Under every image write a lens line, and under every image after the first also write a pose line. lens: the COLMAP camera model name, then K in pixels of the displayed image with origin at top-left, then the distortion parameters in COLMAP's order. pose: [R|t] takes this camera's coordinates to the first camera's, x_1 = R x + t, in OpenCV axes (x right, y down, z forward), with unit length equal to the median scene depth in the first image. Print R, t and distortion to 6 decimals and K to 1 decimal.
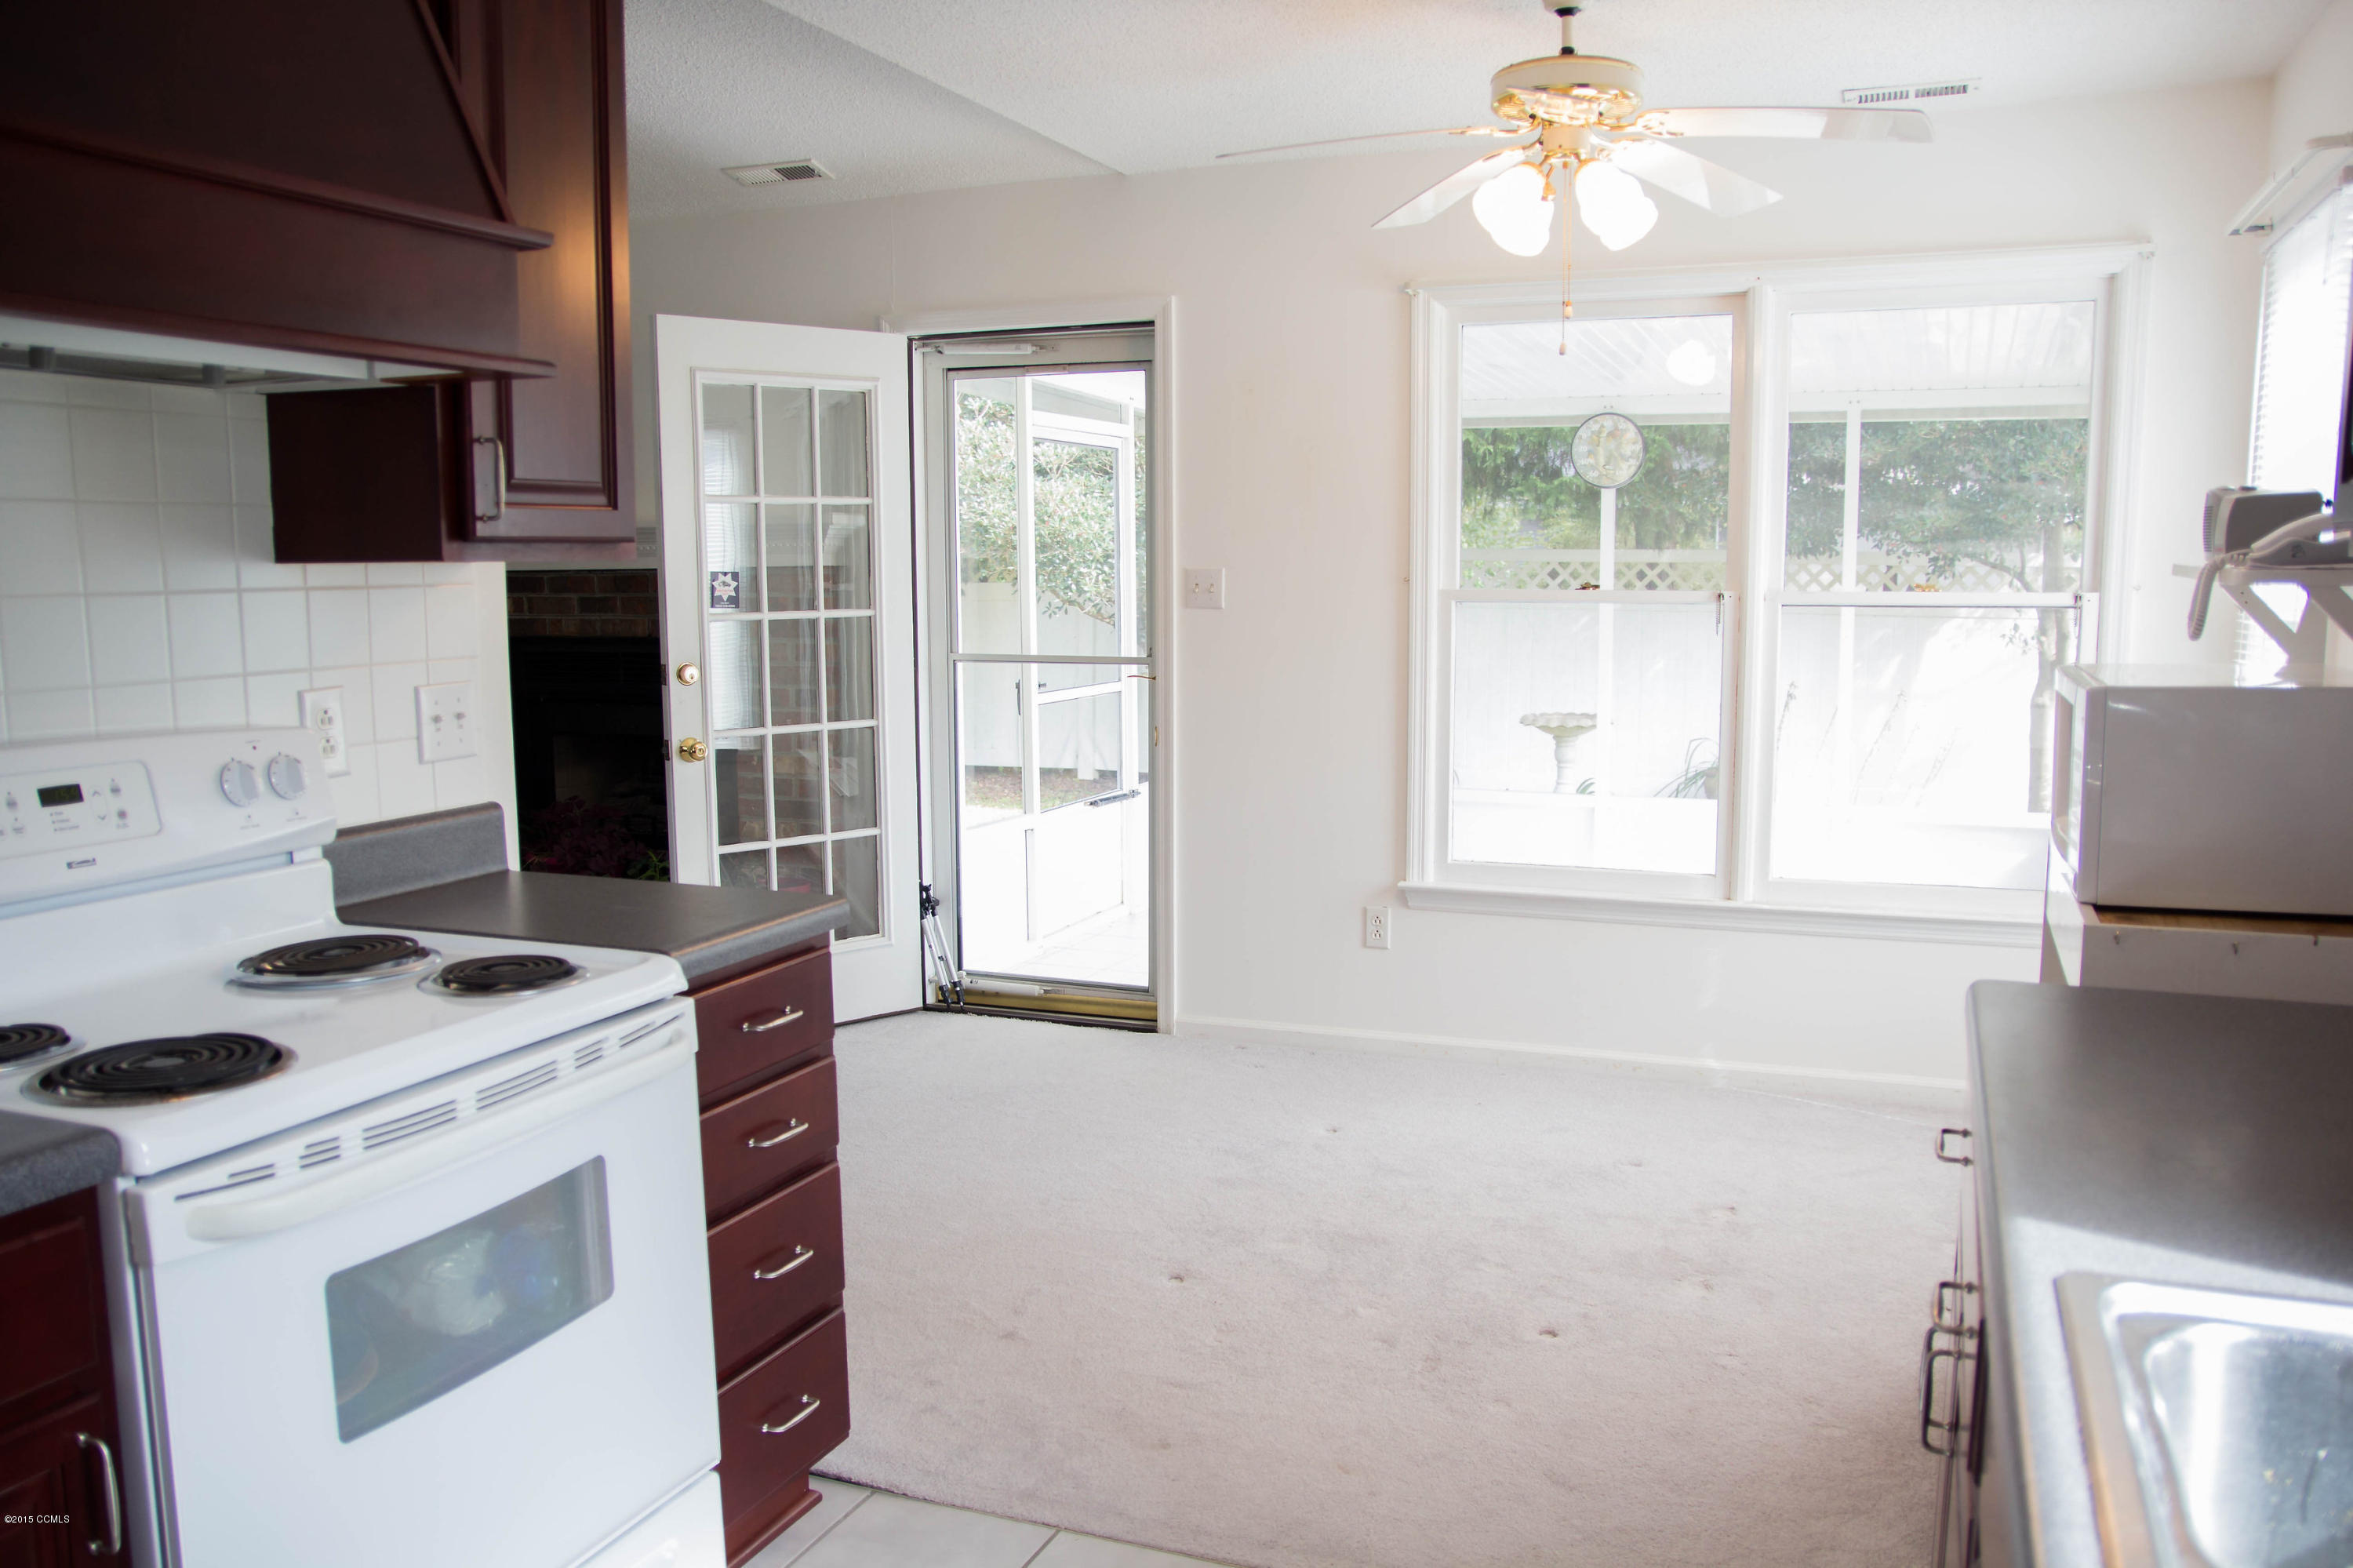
lens RADIAL K [[1867.4, 0, 1175.0], [0, 1867.4, 822.0], [0, 0, 1]] dist [-0.116228, 0.059157]
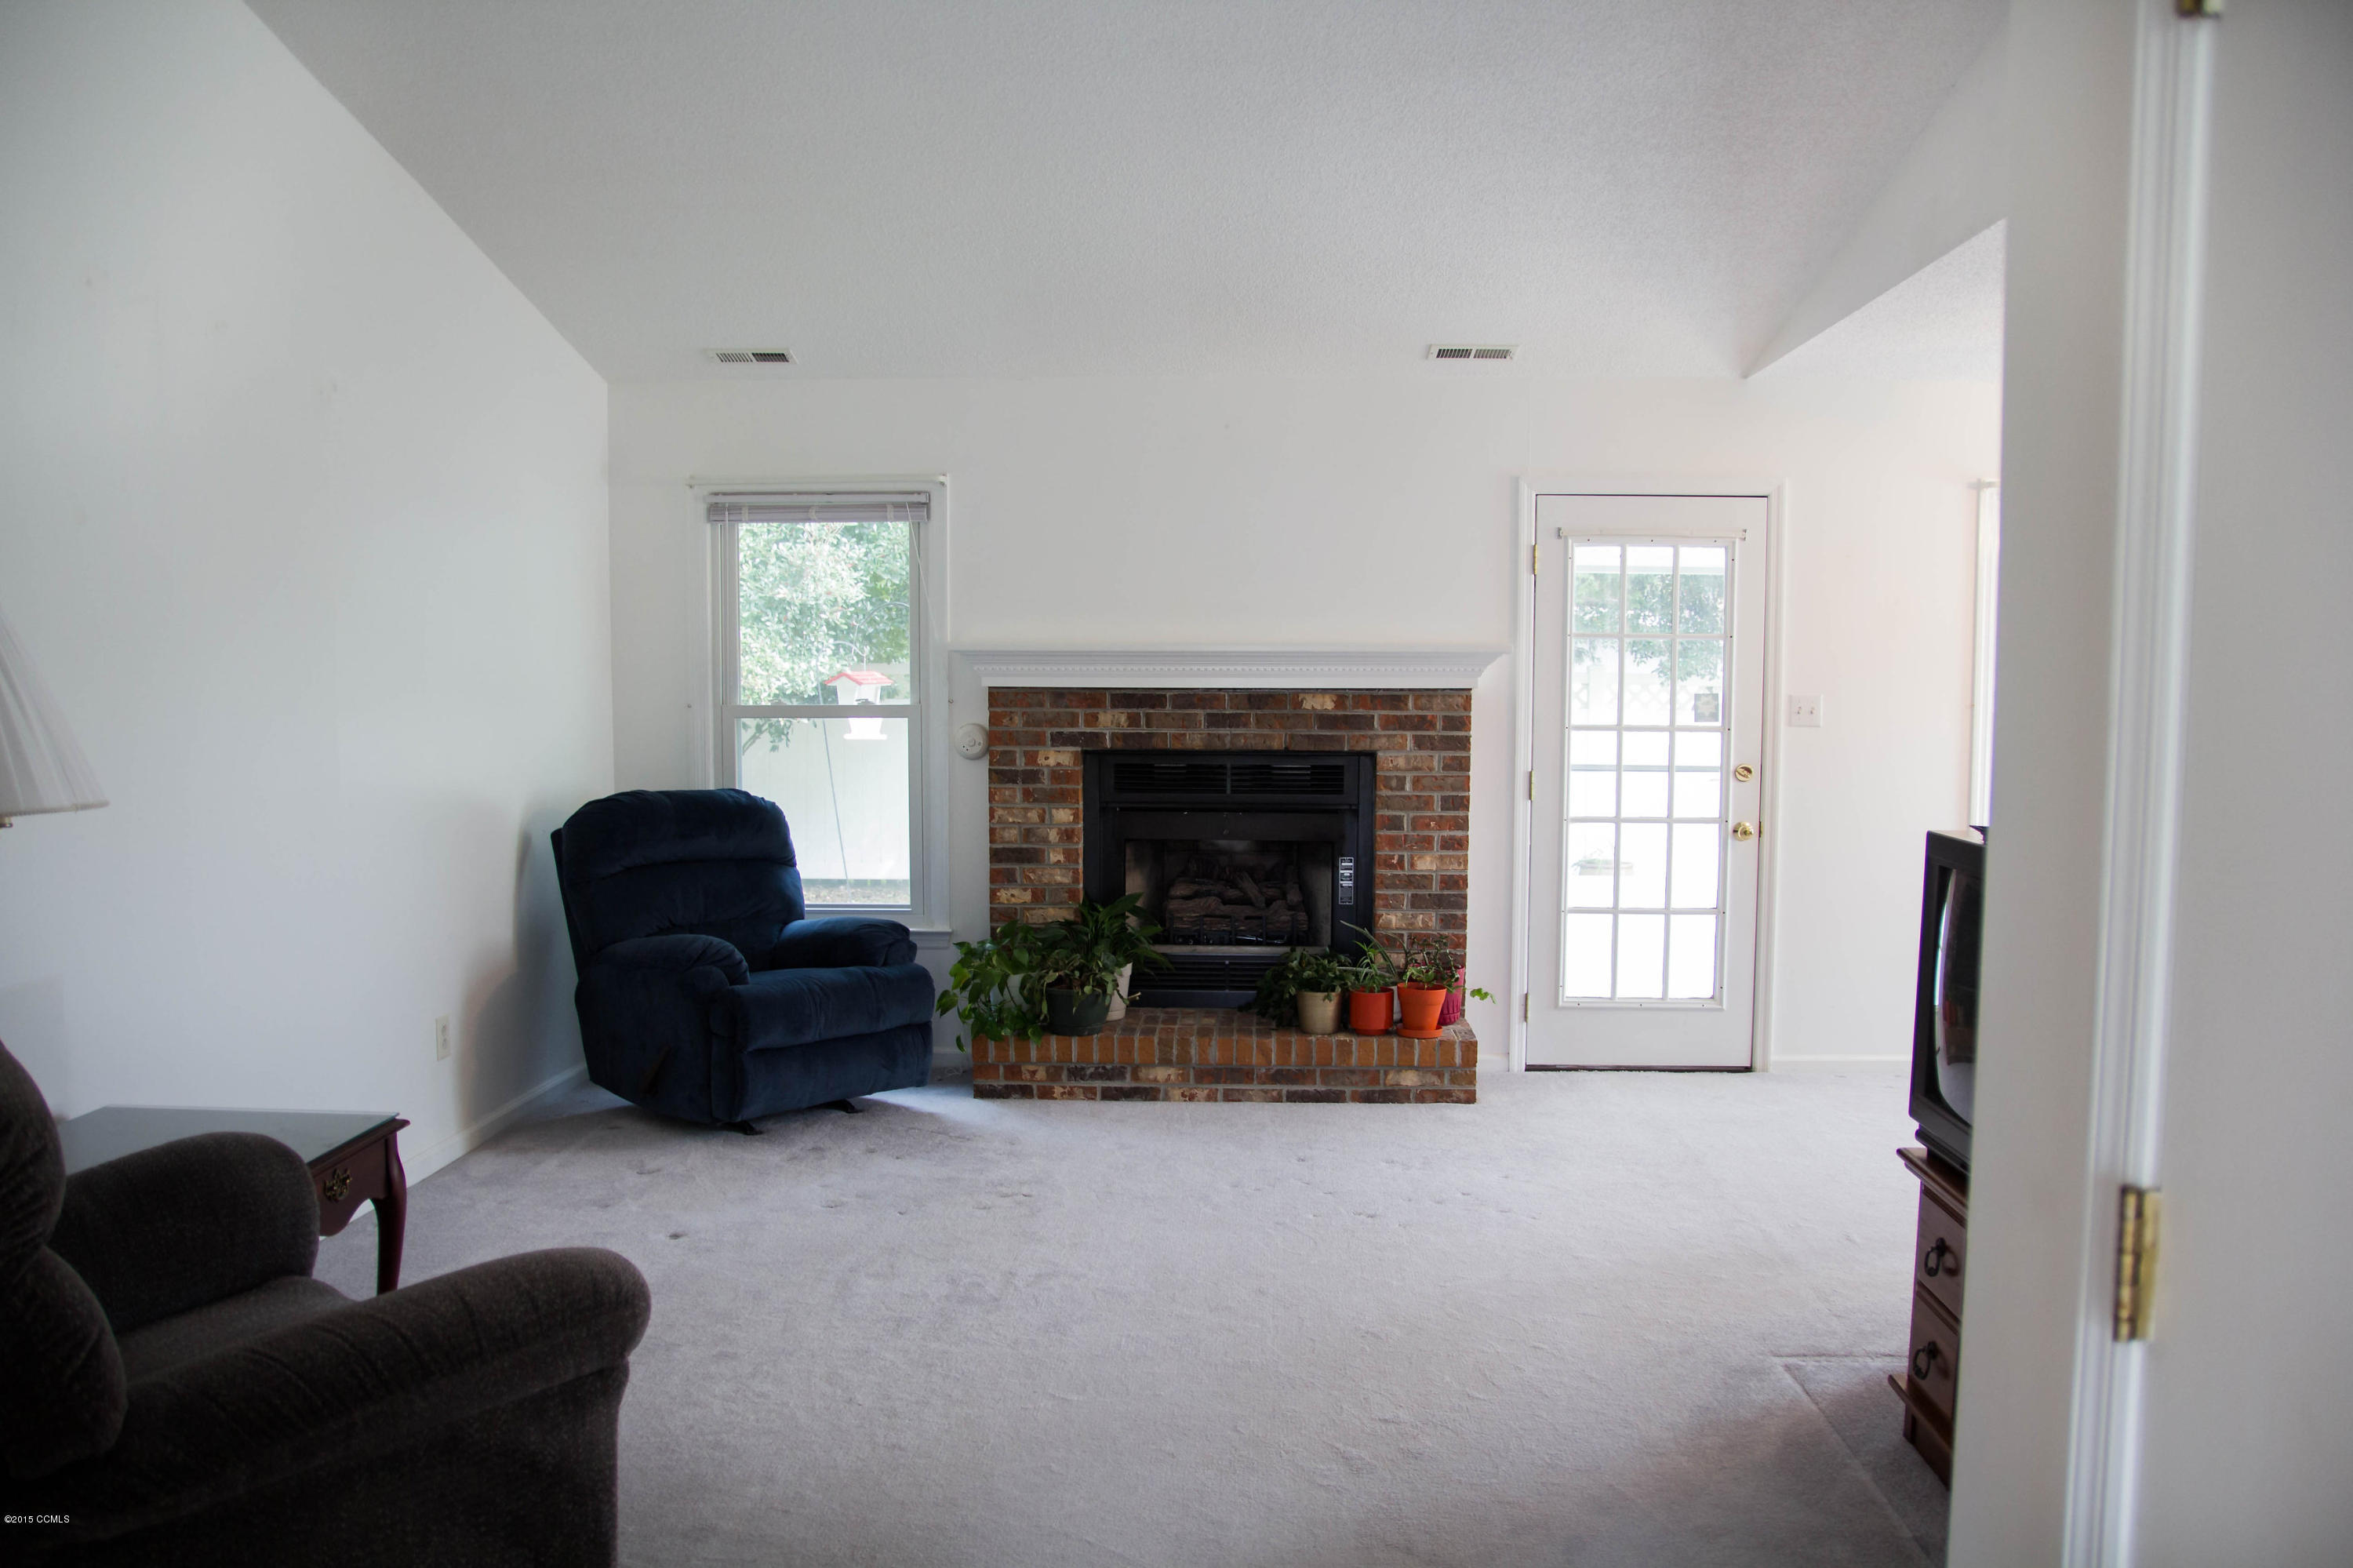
lens RADIAL K [[1867.4, 0, 1175.0], [0, 1867.4, 822.0], [0, 0, 1]] dist [-0.116228, 0.059157]
pose [[0.936126, -0.018000, 0.351204, -0.823760], [0.040170, 0.997626, -0.055942, 0.001716], [-0.349363, 0.066476, 0.934626, -0.007375]]
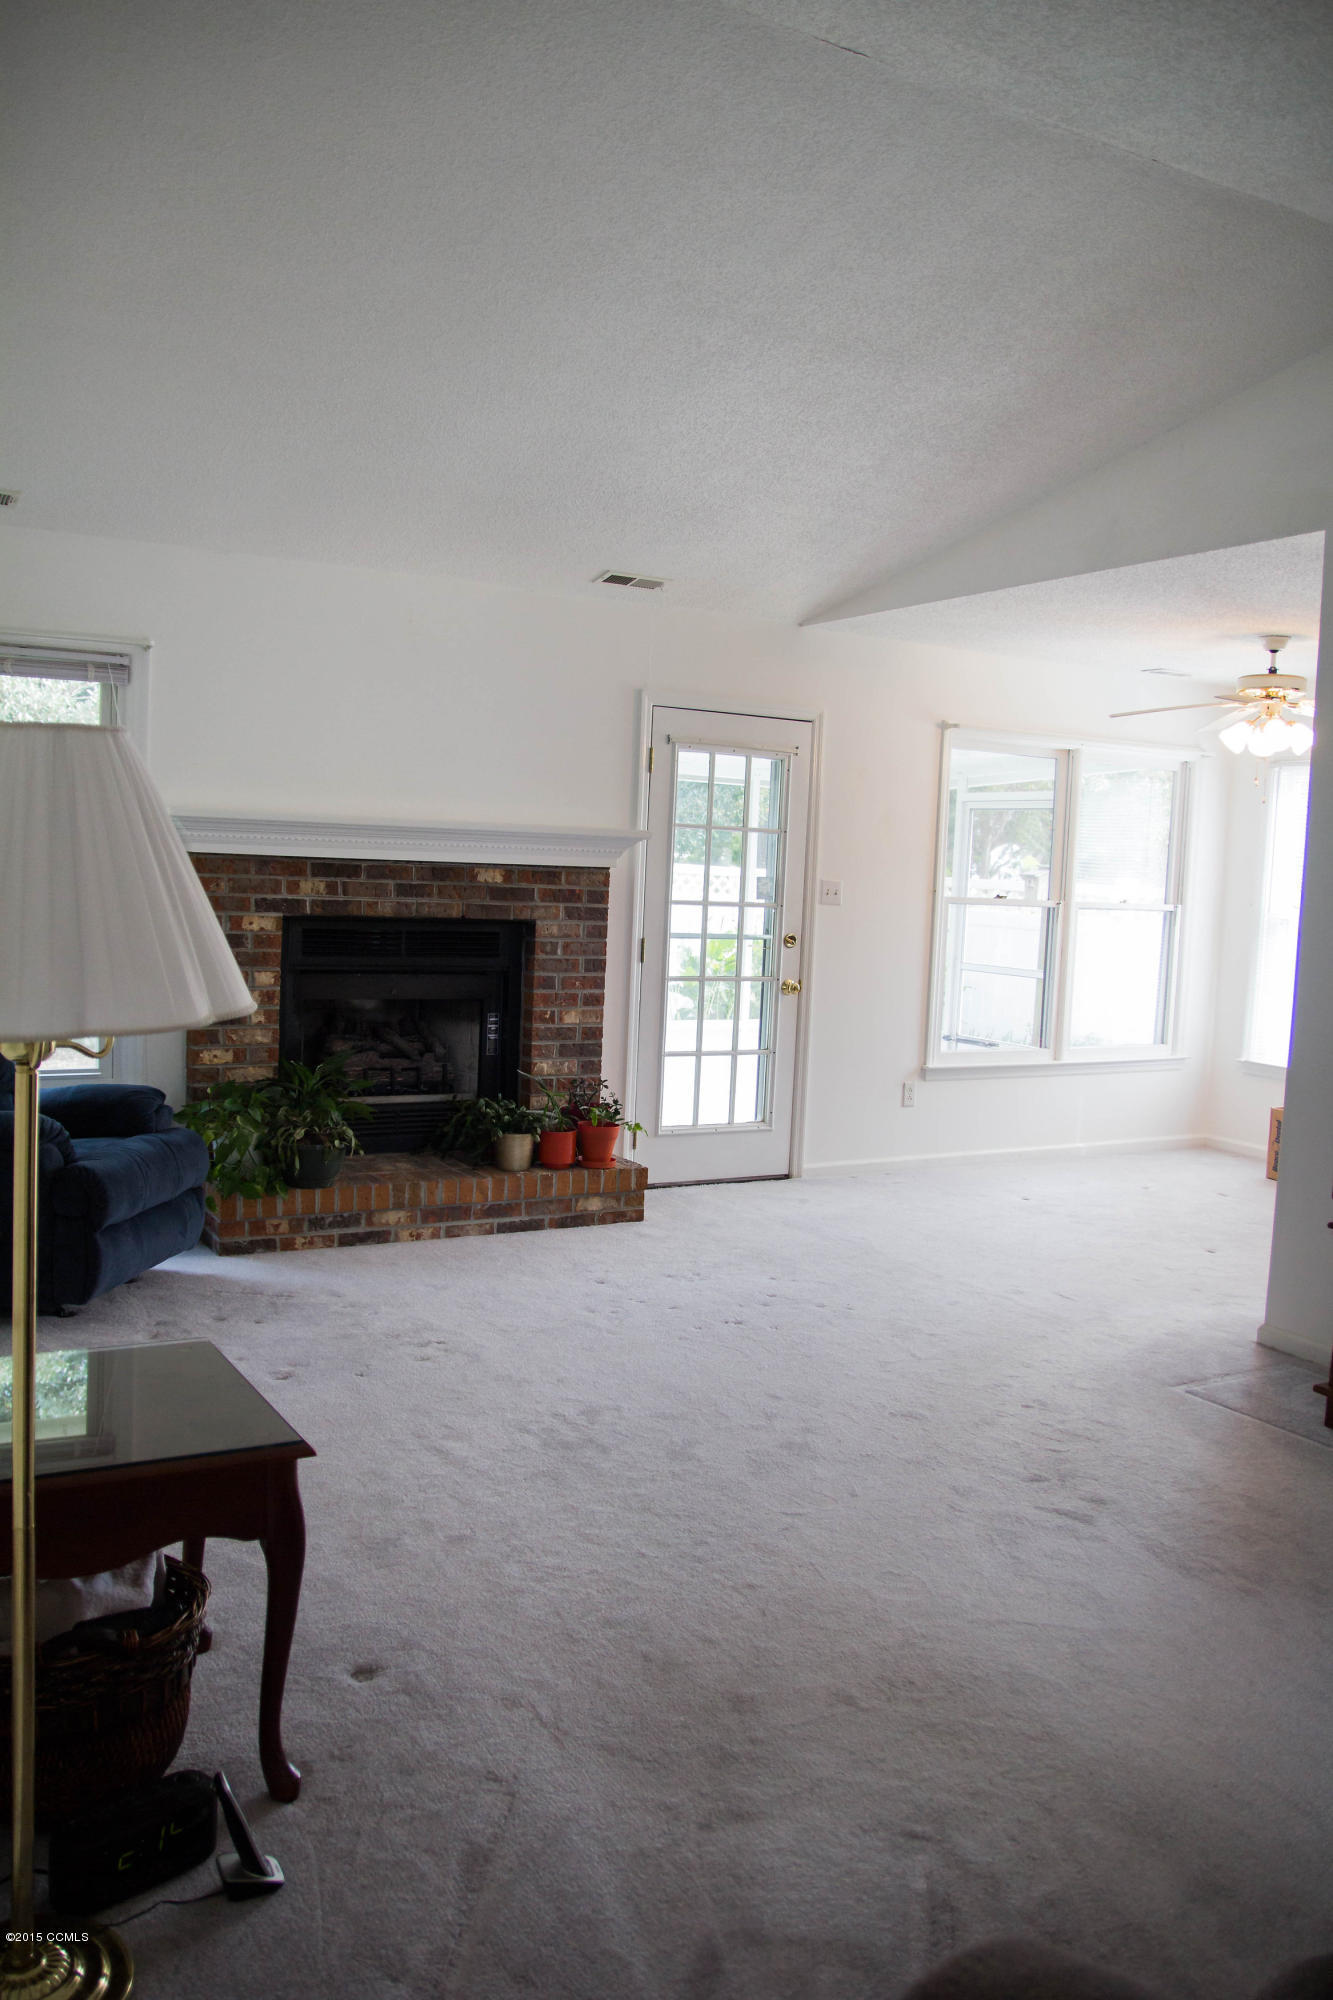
lens RADIAL K [[1587.2, 0, 666.5], [0, 1587.2, 1000.0], [0, 0, 1]] dist [-0.116228, 0.059157]
pose [[0.603925, -0.036419, 0.796209, -1.161330], [0.066423, 0.997780, -0.004743, -0.036414], [-0.794269, 0.055751, 0.605003, 0.297579]]
